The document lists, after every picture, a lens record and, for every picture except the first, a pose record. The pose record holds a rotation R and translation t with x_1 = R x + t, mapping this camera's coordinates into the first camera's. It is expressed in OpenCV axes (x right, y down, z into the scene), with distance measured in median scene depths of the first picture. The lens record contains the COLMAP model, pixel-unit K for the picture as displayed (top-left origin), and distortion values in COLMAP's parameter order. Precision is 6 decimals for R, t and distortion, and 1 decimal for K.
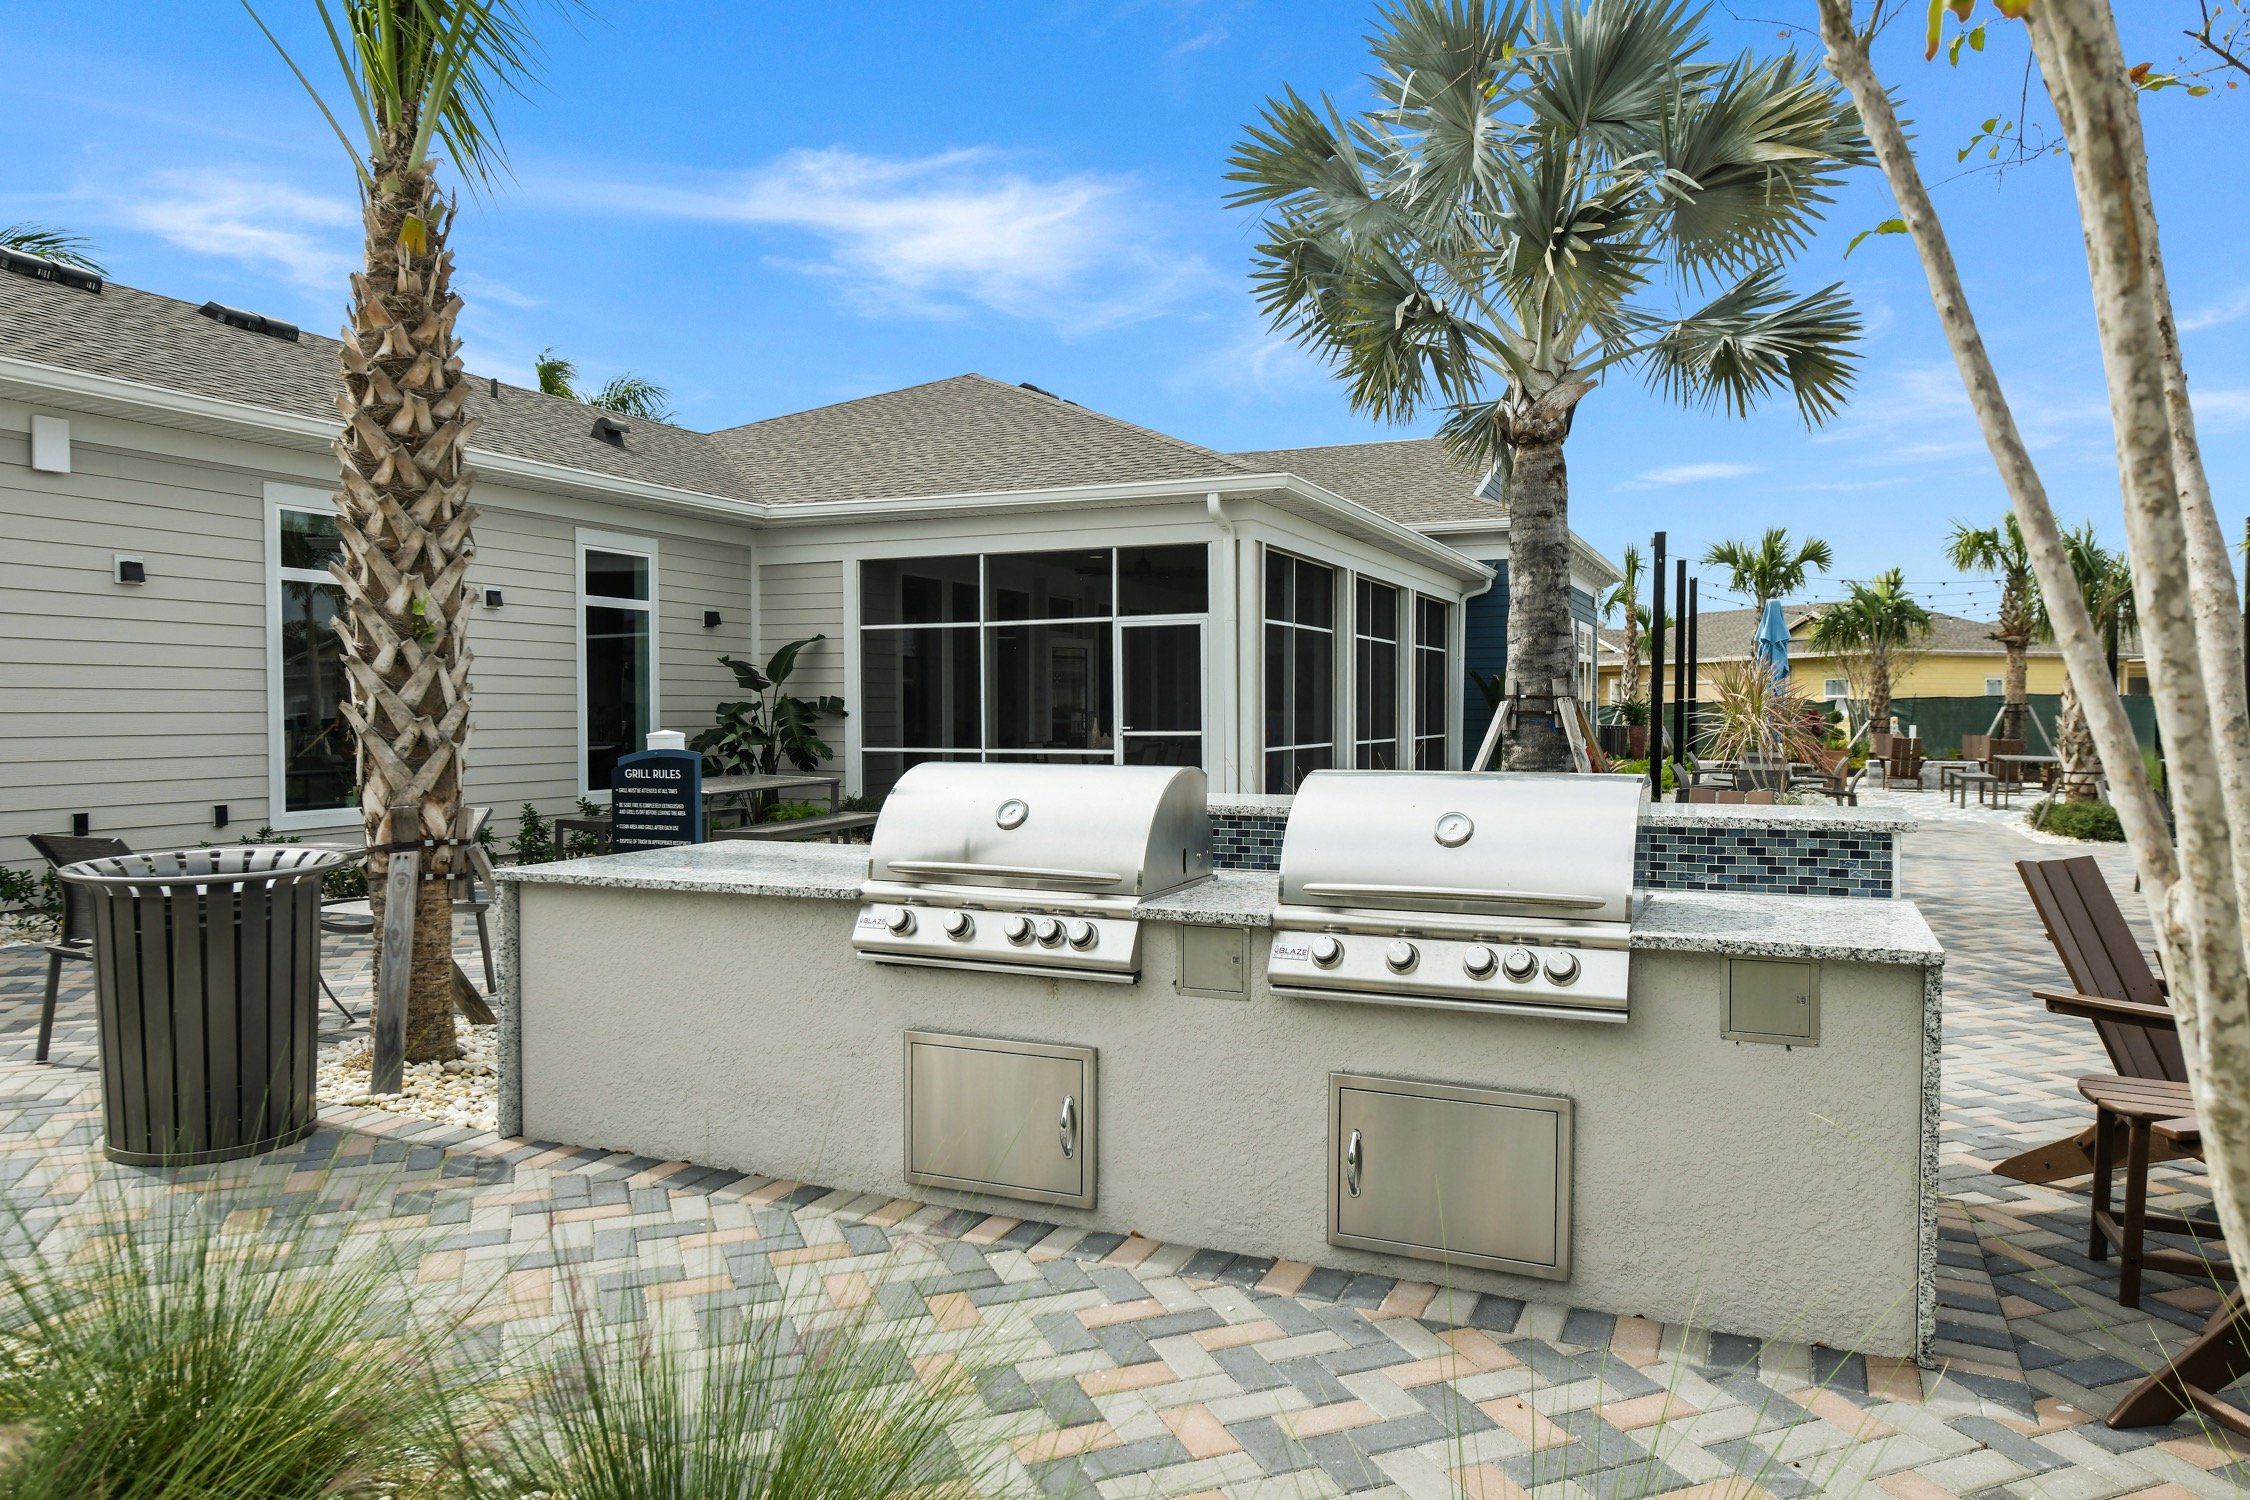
lens RADIAL K [[1492.0, 0, 1125.0], [0, 1492.0, 750.0], [0, 0, 1]] dist [-0.004249, -0.000359]
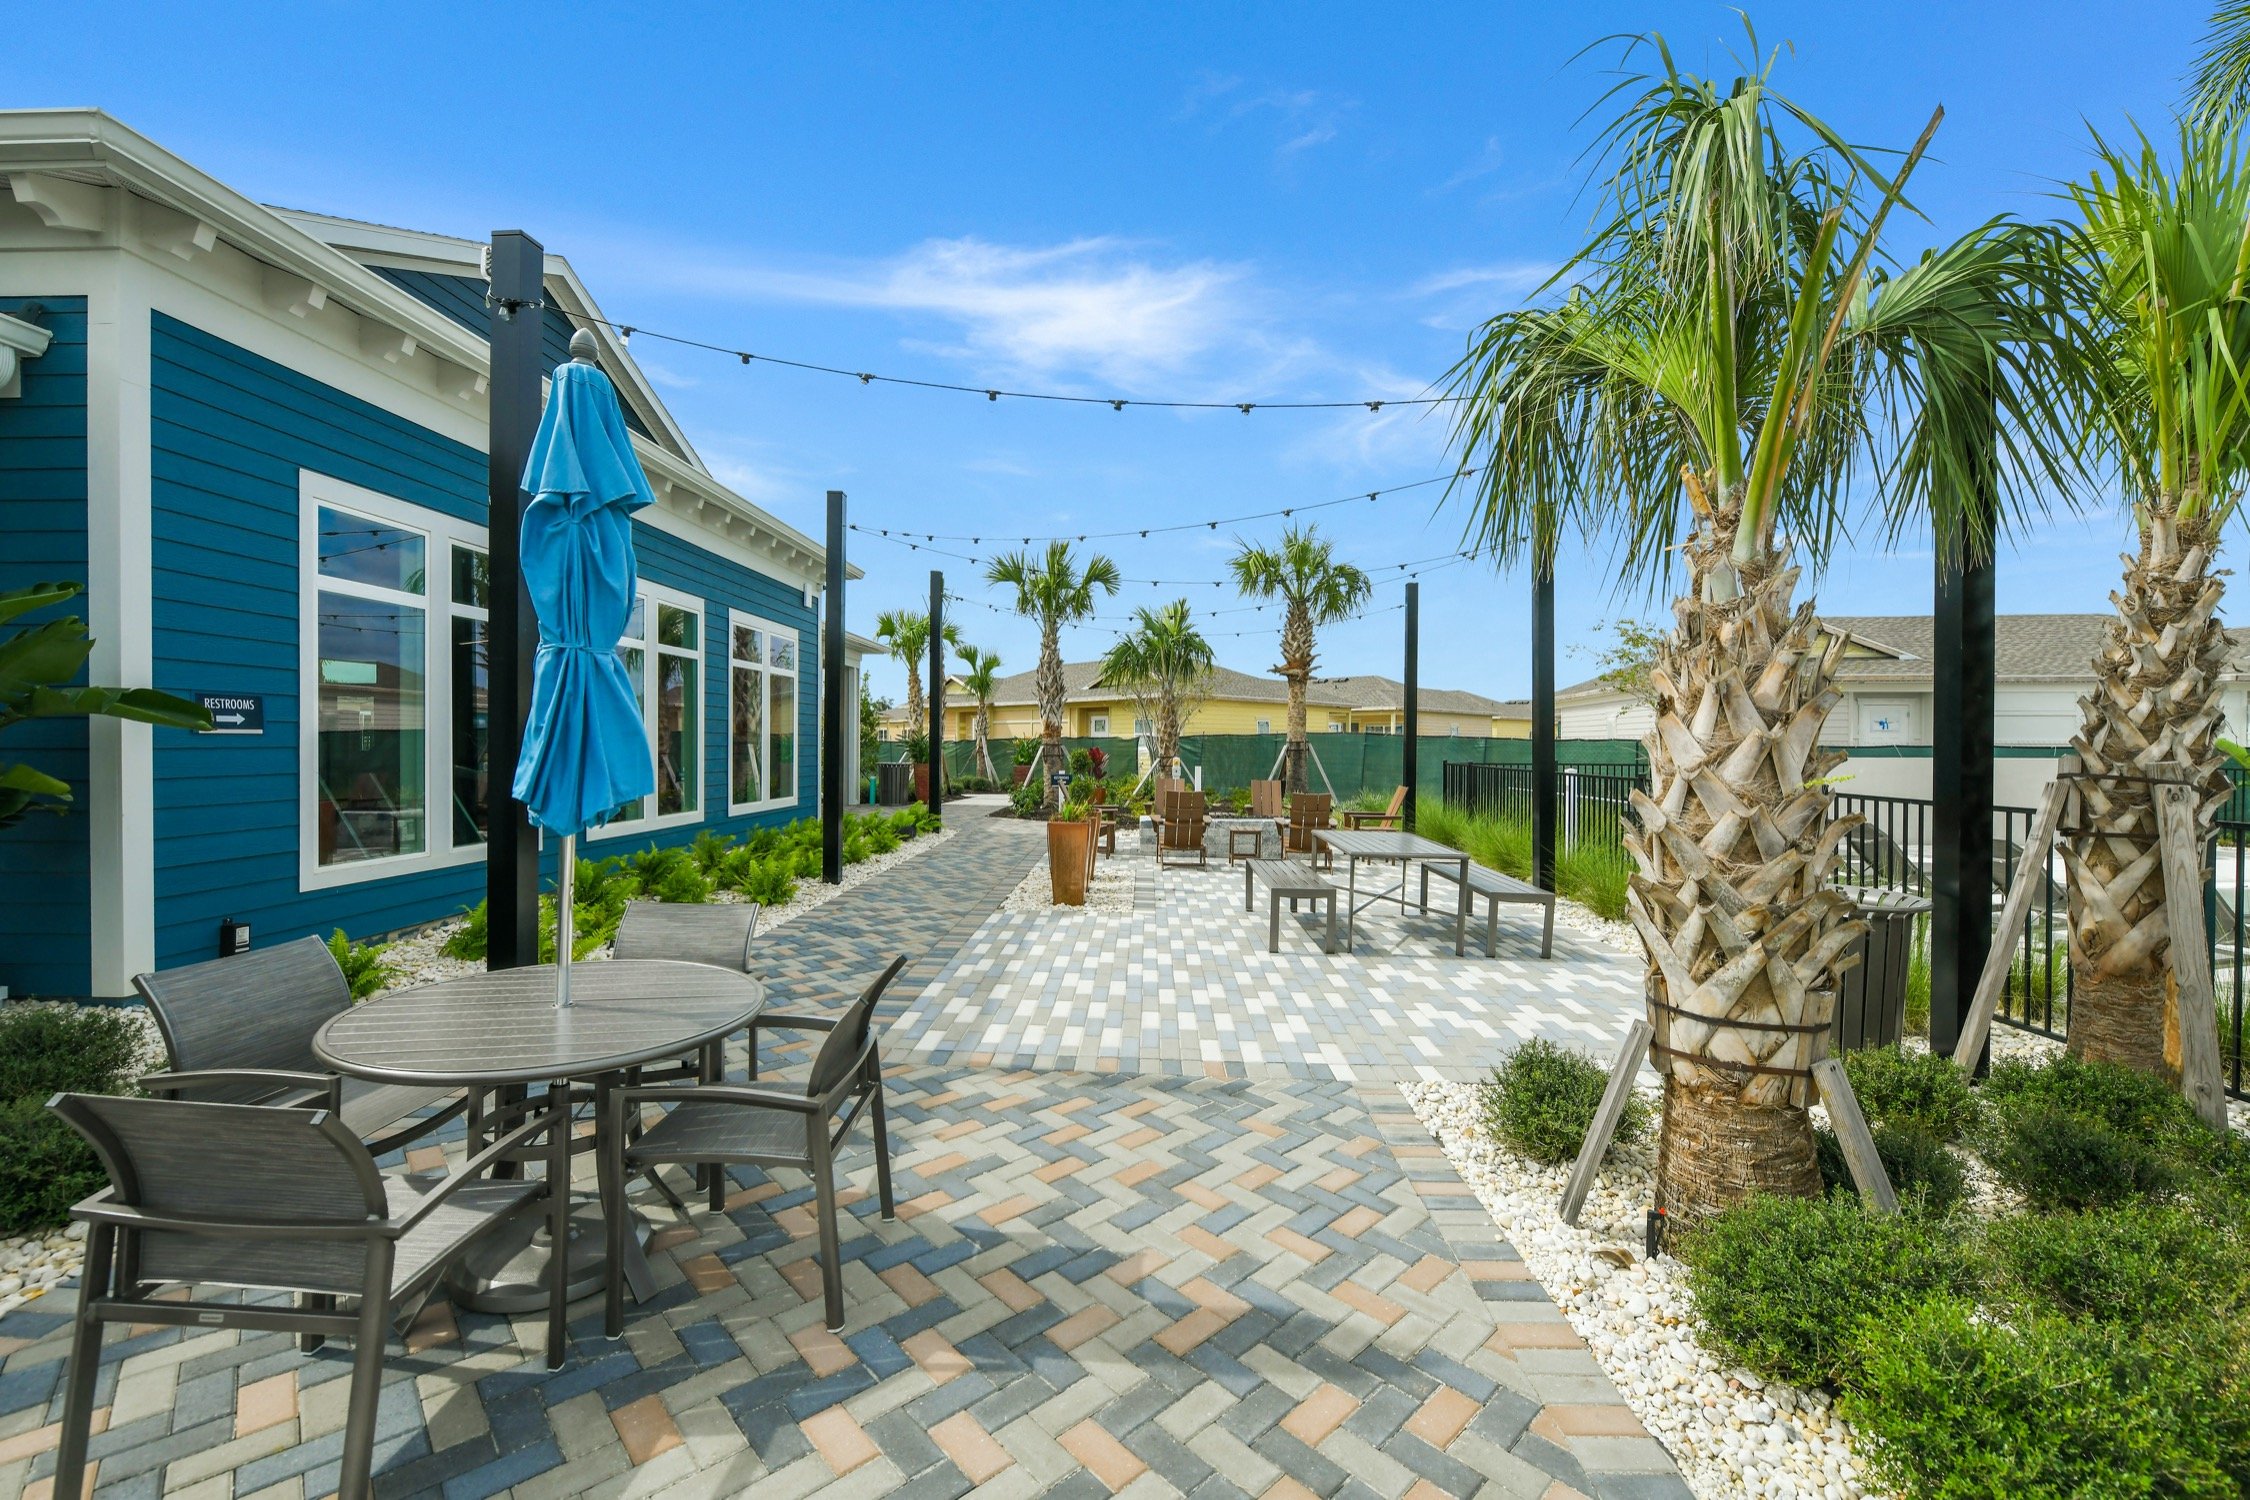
lens RADIAL K [[891.6, 0, 1133.6], [0, 891.6, 758.6], [0, 0, 1]] dist [0.000463, -0.000100]
pose [[0.920101, -0.000491, 0.391682, 0.285072], [0.004280, 0.999952, -0.008801, -0.016196], [-0.391659, 0.009774, 0.920059, 0.526329]]
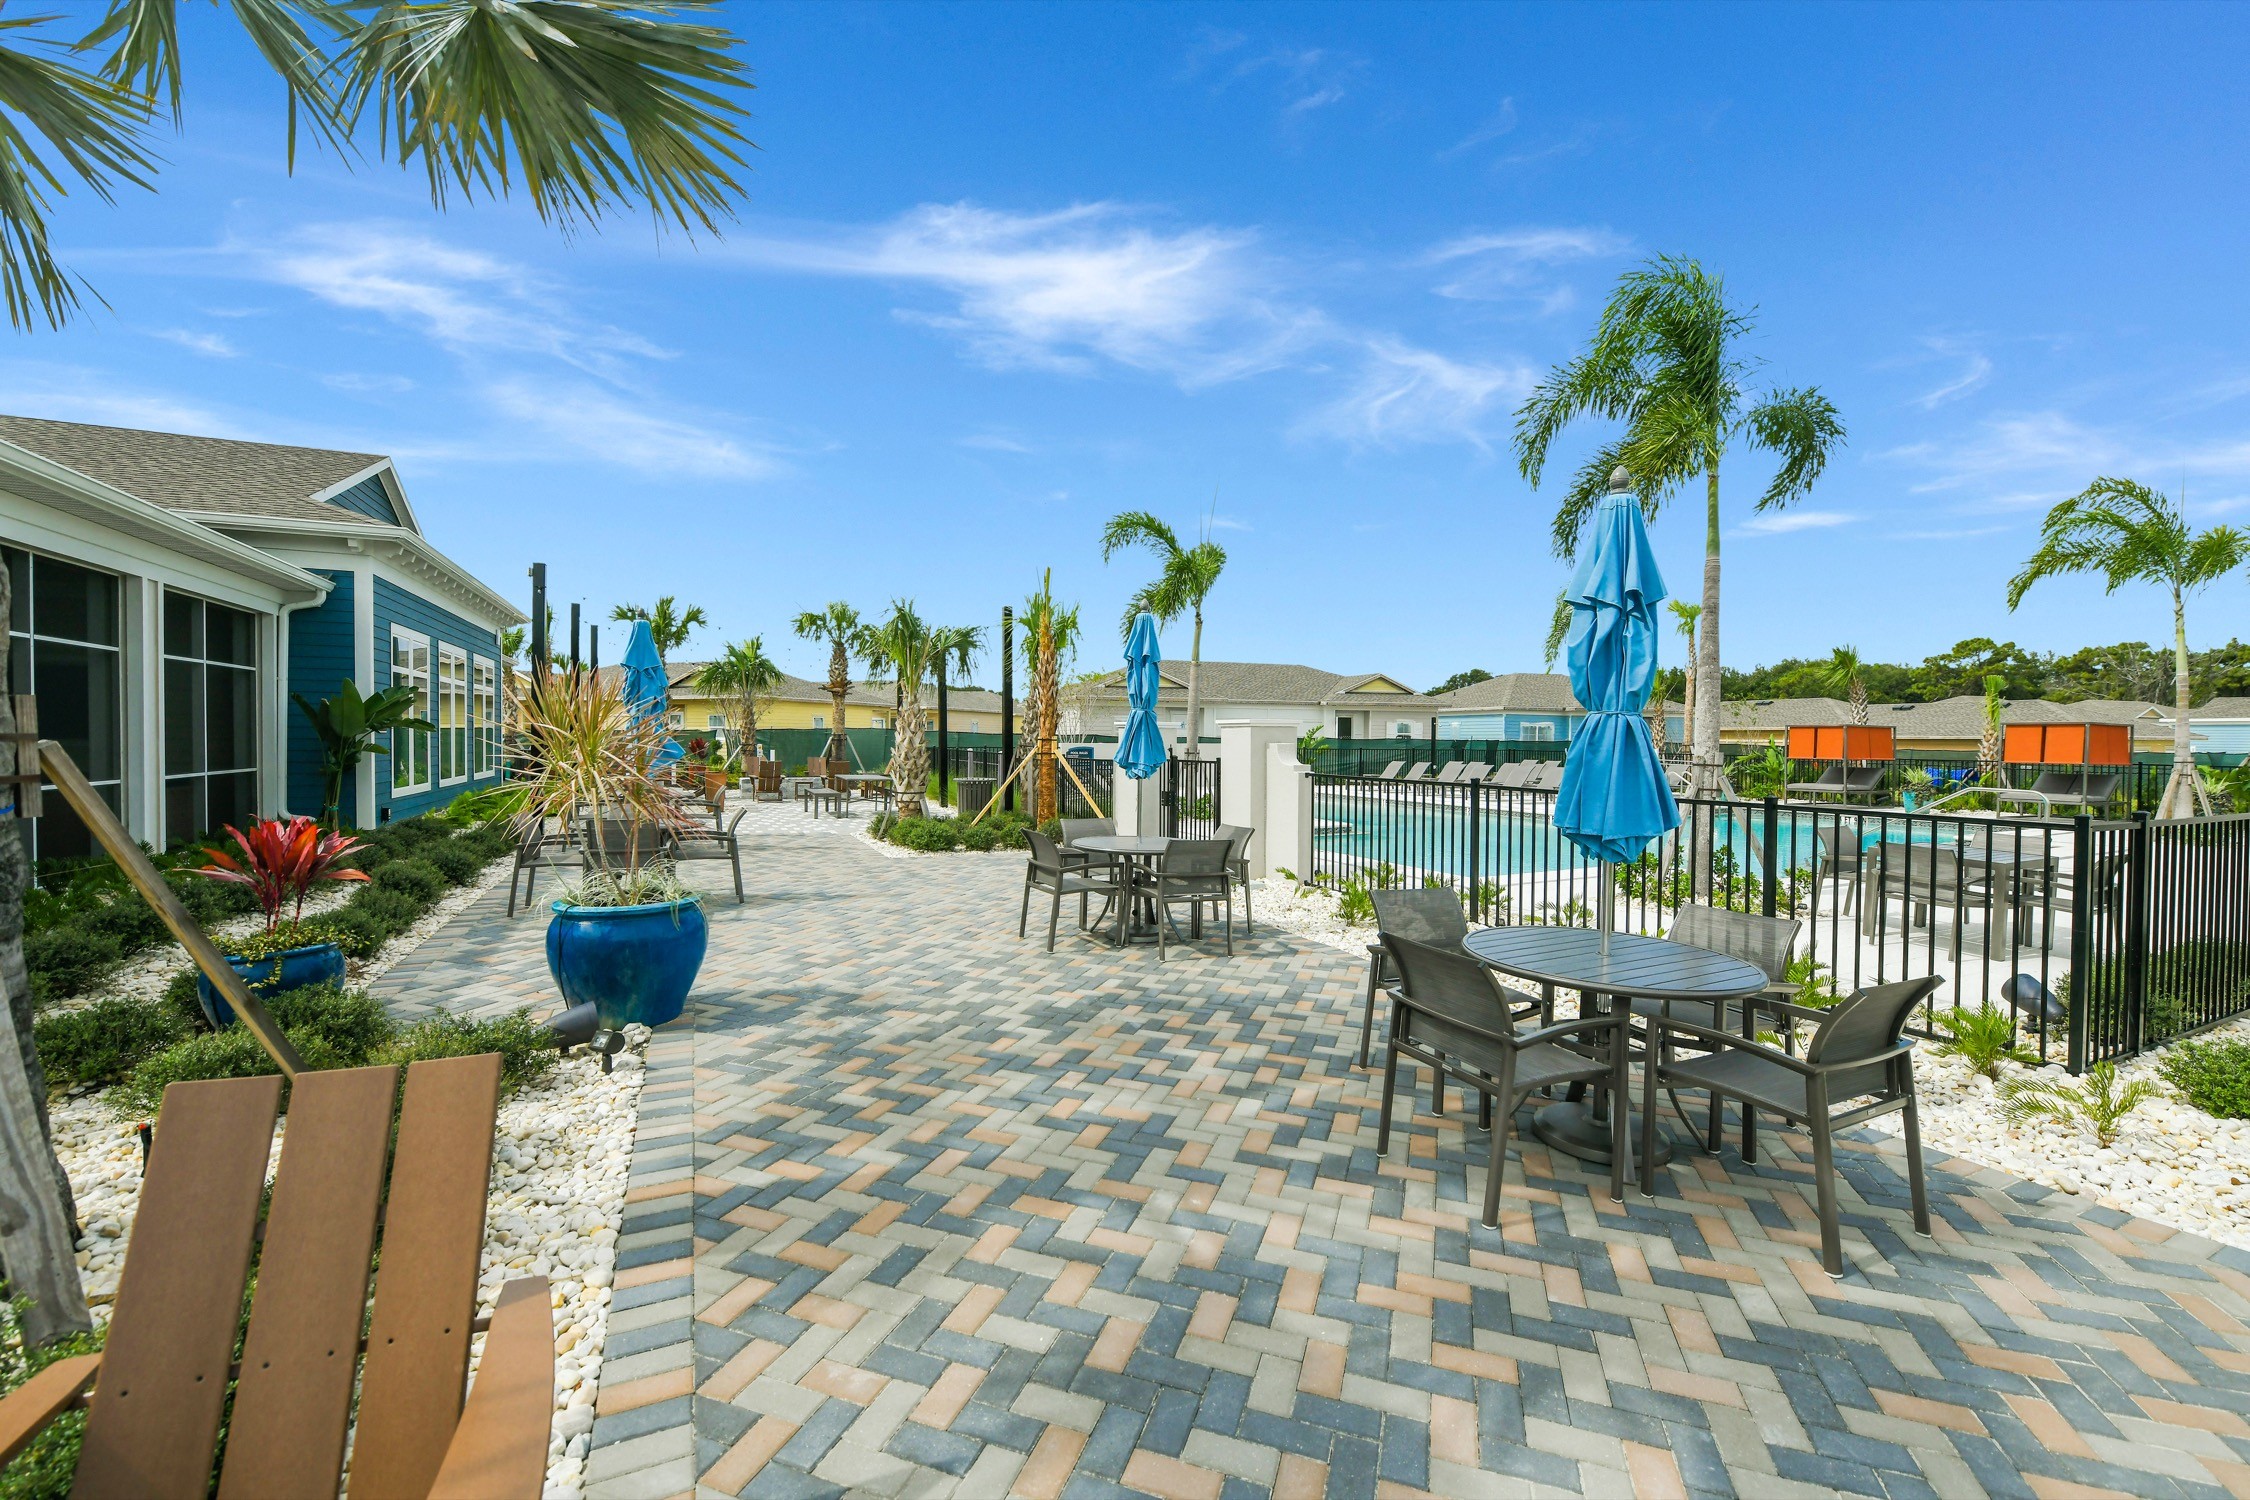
lens RADIAL K [[891.6, 0, 1133.6], [0, 891.6, 758.6], [0, 0, 1]] dist [0.000463, -0.000100]
pose [[0.636214, -0.012821, 0.771406, 0.105500], [0.012428, 0.999902, 0.006369, -0.009368], [-0.771413, 0.005535, 0.636311, 0.217972]]
